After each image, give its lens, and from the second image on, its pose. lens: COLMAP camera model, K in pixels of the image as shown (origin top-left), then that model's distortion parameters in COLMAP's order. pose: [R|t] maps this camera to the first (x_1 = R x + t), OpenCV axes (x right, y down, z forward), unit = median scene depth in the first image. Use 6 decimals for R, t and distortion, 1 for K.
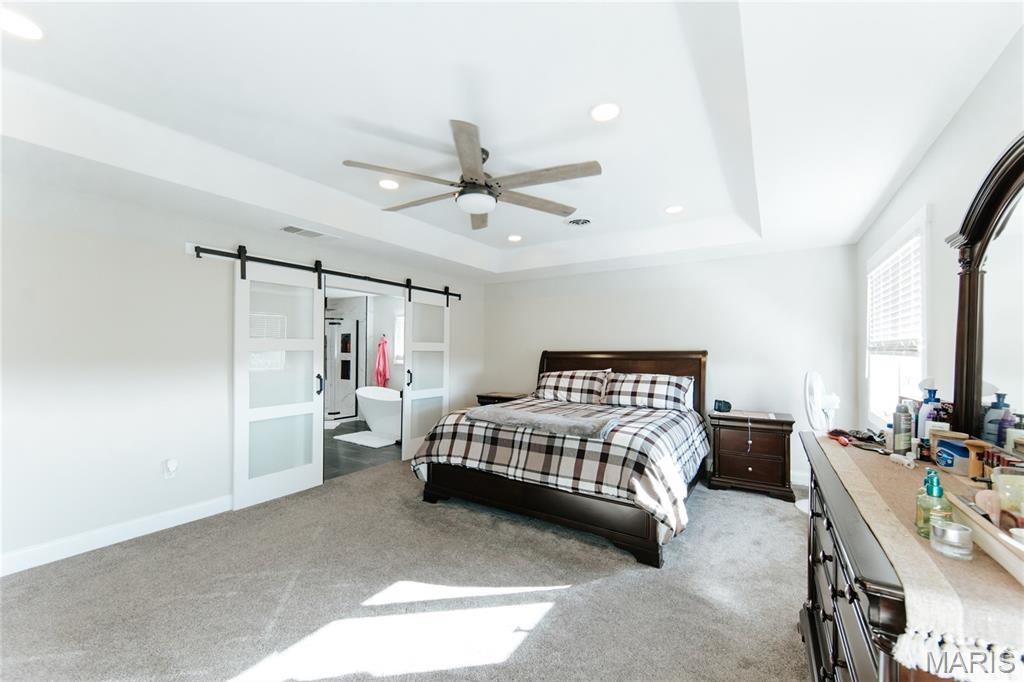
lens RADIAL K [[403.2, 0, 511.3], [0, 403.2, 343.5], [0, 0, 1]] dist [-0.001927, -0.000410]
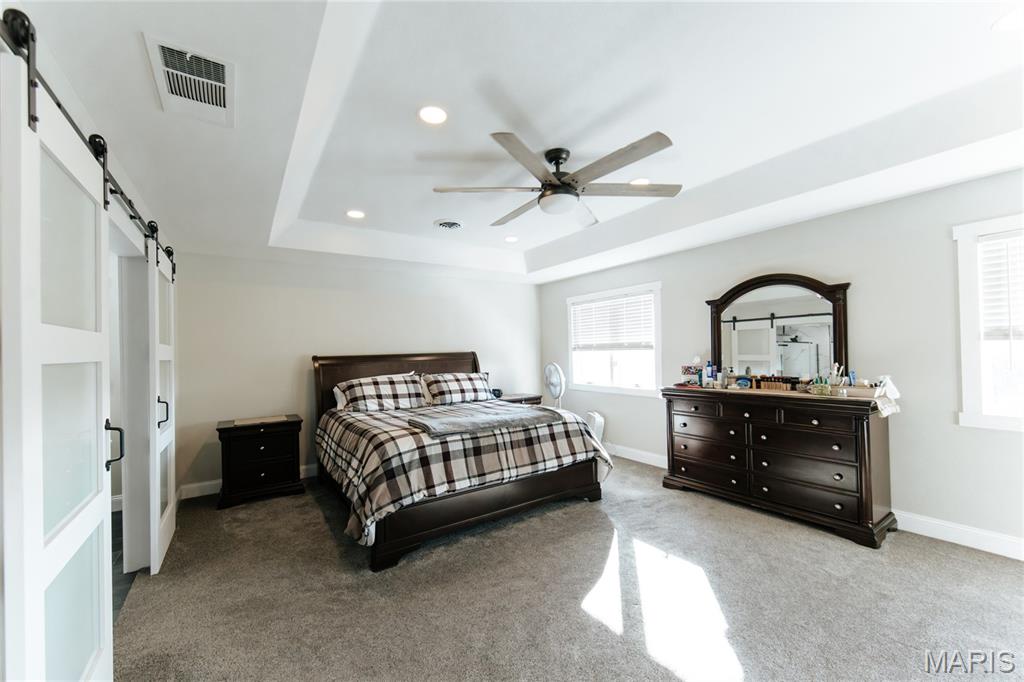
lens RADIAL K [[403.2, 0, 511.3], [0, 403.2, 343.5], [0, 0, 1]] dist [-0.001927, -0.000410]
pose [[0.379614, 0.007450, 0.925115, -0.829072], [0.007806, 0.999906, -0.011255, 0.009909], [-0.925112, 0.011494, 0.379520, 0.561611]]
